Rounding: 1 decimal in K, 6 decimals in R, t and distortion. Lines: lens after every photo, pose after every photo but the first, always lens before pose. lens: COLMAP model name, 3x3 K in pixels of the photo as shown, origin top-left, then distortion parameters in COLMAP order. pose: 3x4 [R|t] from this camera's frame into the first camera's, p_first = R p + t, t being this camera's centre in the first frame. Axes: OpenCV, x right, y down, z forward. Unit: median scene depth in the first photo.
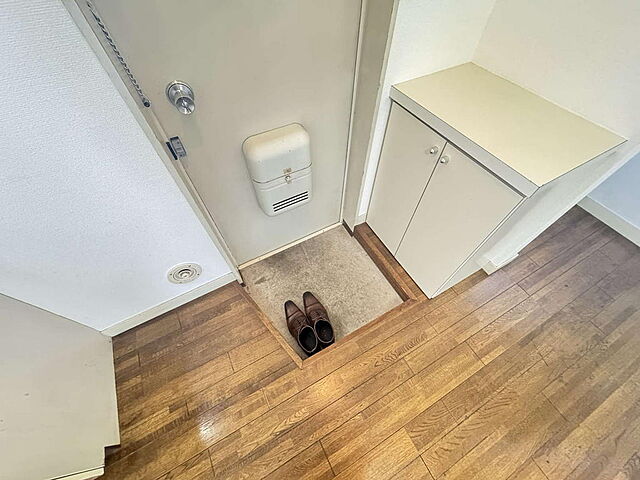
lens RADIAL K [[256.2, 0, 318.4], [0, 256.2, 237.3], [0, 0, 1]] dist [0.000091, 0.000237]
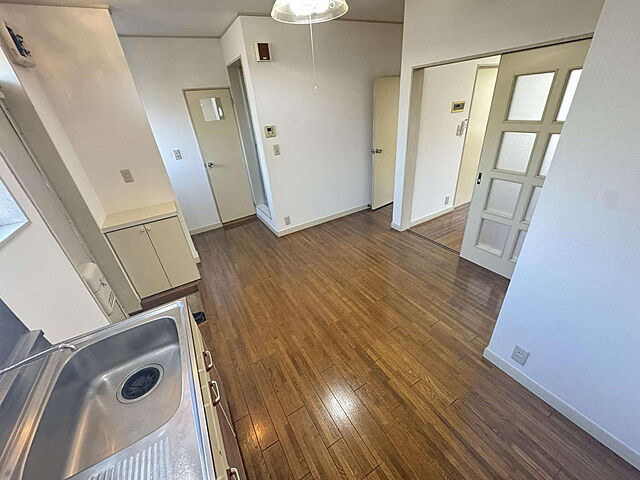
lens RADIAL K [[256.2, 0, 317.9], [0, 256.2, 238.6], [0, 0, 1]] dist [0.000091, 0.000237]
pose [[-0.031565, -0.464735, 0.884887, -1.650177], [0.868712, 0.425088, 0.254241, 0.498245], [-0.494310, 0.776738, 0.390303, -0.717295]]
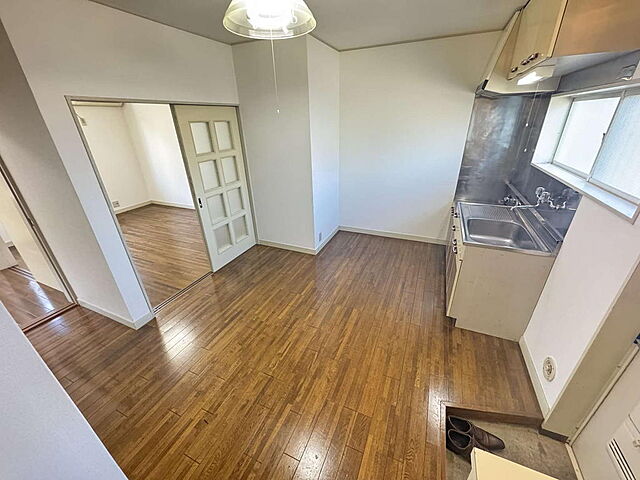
lens RADIAL K [[256.2, 0, 319.0], [0, 256.2, 241.1], [0, 0, 1]] dist [0.000091, 0.000237]
pose [[-0.789441, 0.295860, -0.537820, 1.035046], [-0.482871, 0.241617, 0.841699, -0.610482], [0.378971, 0.924169, -0.047880, -0.016446]]
